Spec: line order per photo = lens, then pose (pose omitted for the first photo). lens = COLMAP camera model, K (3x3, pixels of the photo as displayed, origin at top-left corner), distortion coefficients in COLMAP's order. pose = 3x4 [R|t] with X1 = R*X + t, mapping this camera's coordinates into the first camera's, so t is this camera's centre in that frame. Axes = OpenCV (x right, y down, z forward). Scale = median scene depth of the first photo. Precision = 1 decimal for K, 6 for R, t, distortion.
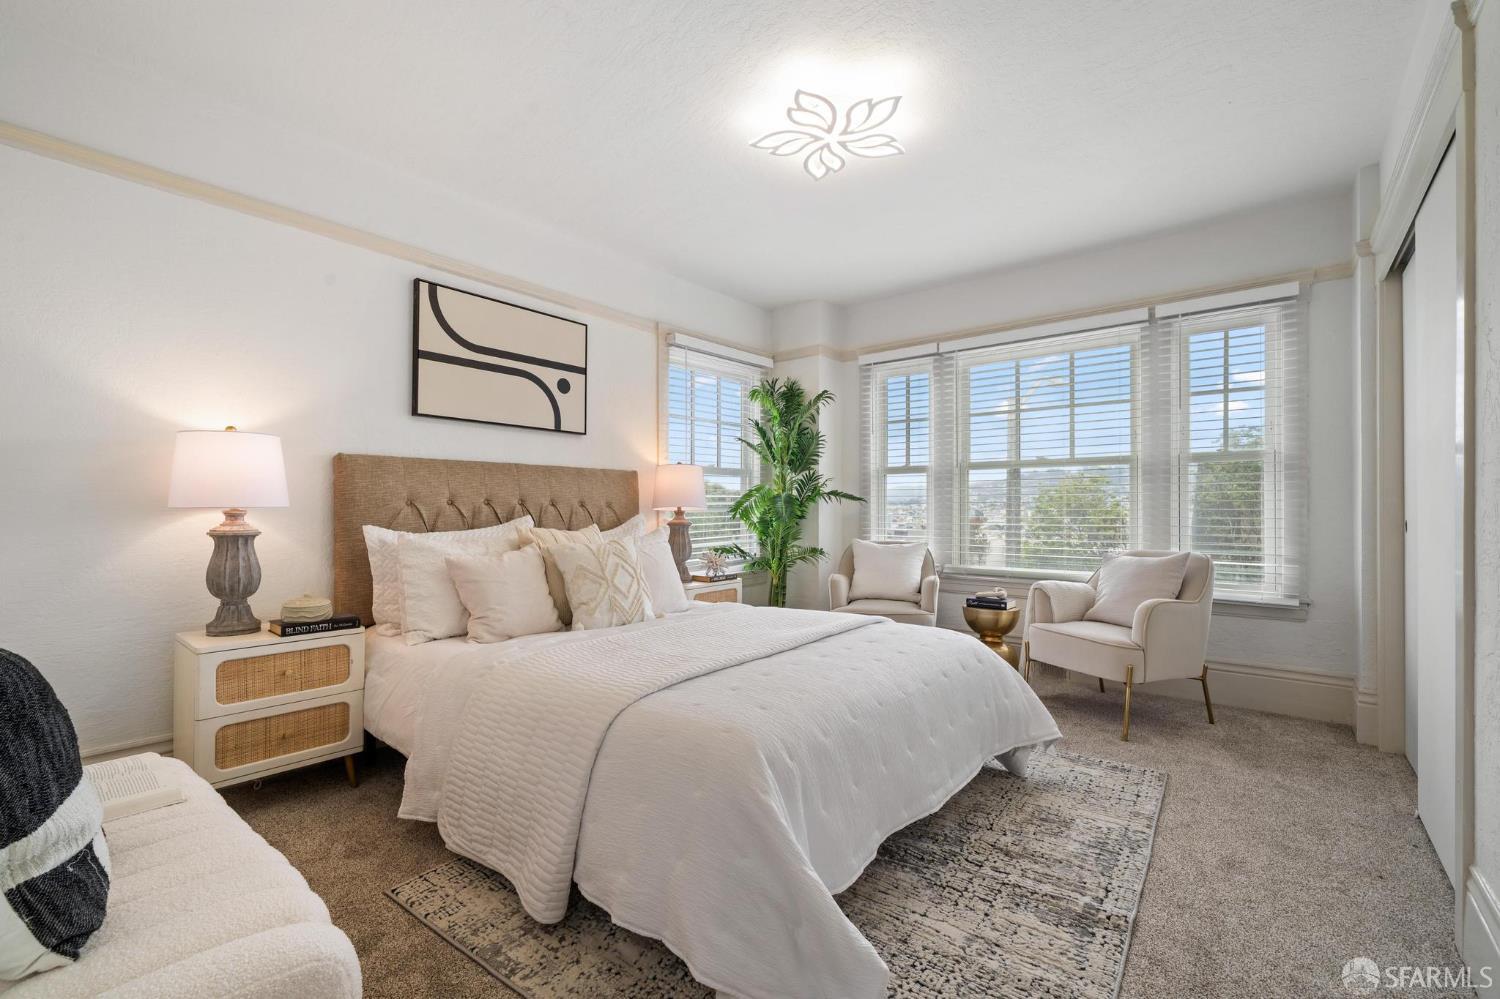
lens RADIAL K [[636.3, 0, 735.4], [0, 636.3, 506.3], [0, 0, 1]] dist [-0.000448, 0.000232]
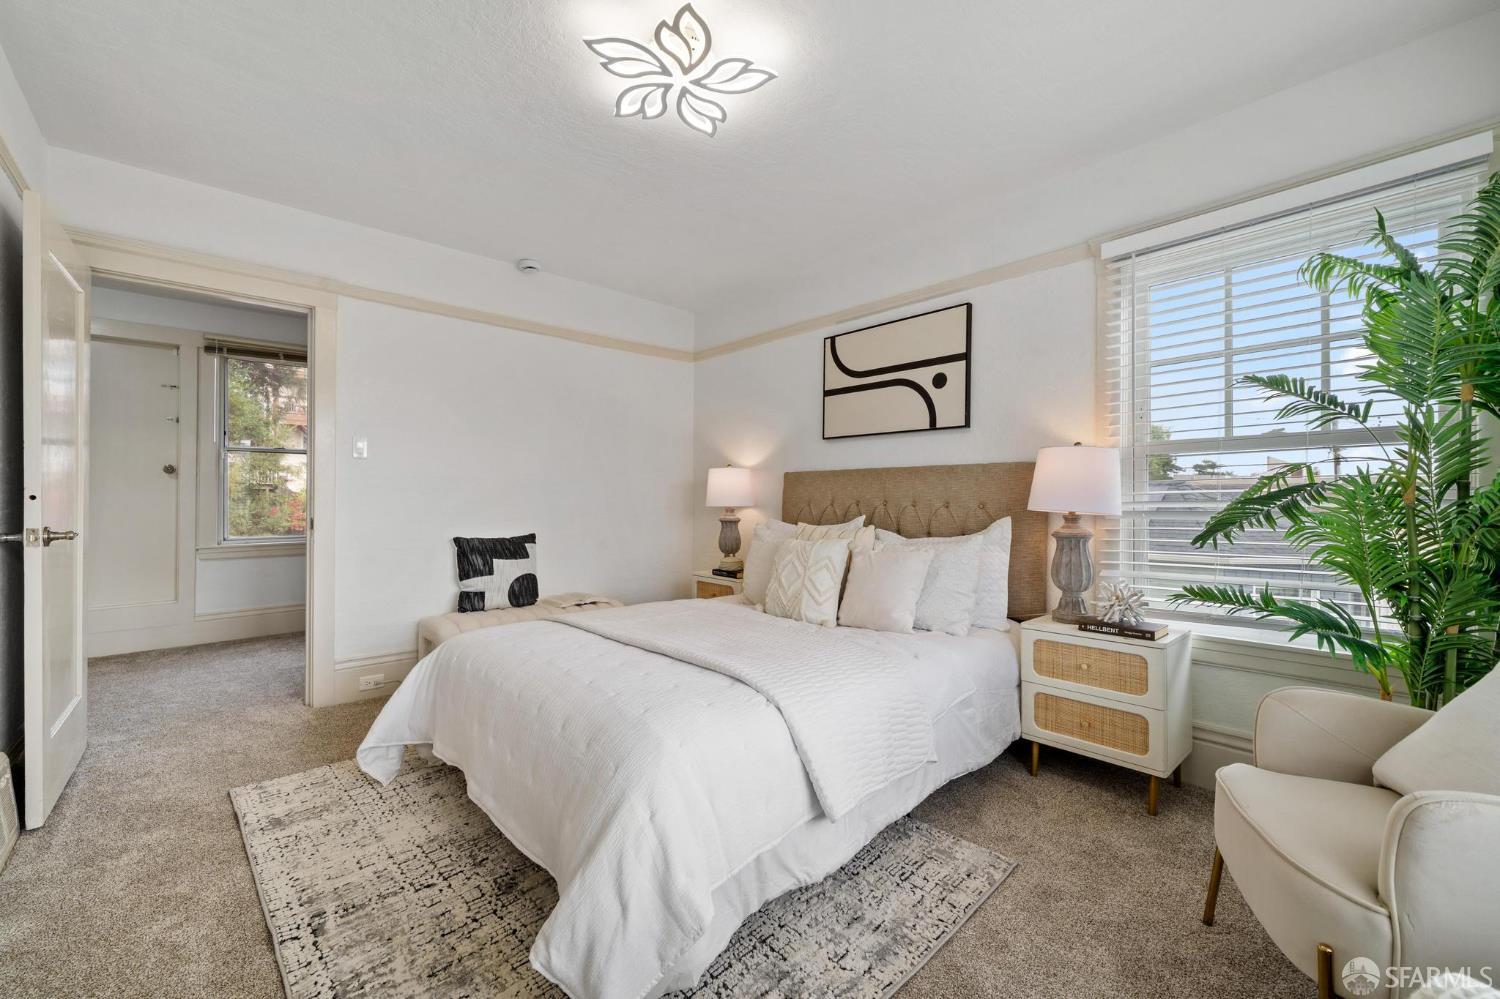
lens RADIAL K [[588.7, 0, 743.9], [0, 588.7, 502.5], [0, 0, 1]] dist [-0.000367, -0.000005]
pose [[-0.118278, 0.000380, -0.992980, 0.693759], [-0.001588, 0.999999, 0.000572, -0.007236], [0.992979, 0.001644, -0.118277, 0.881406]]
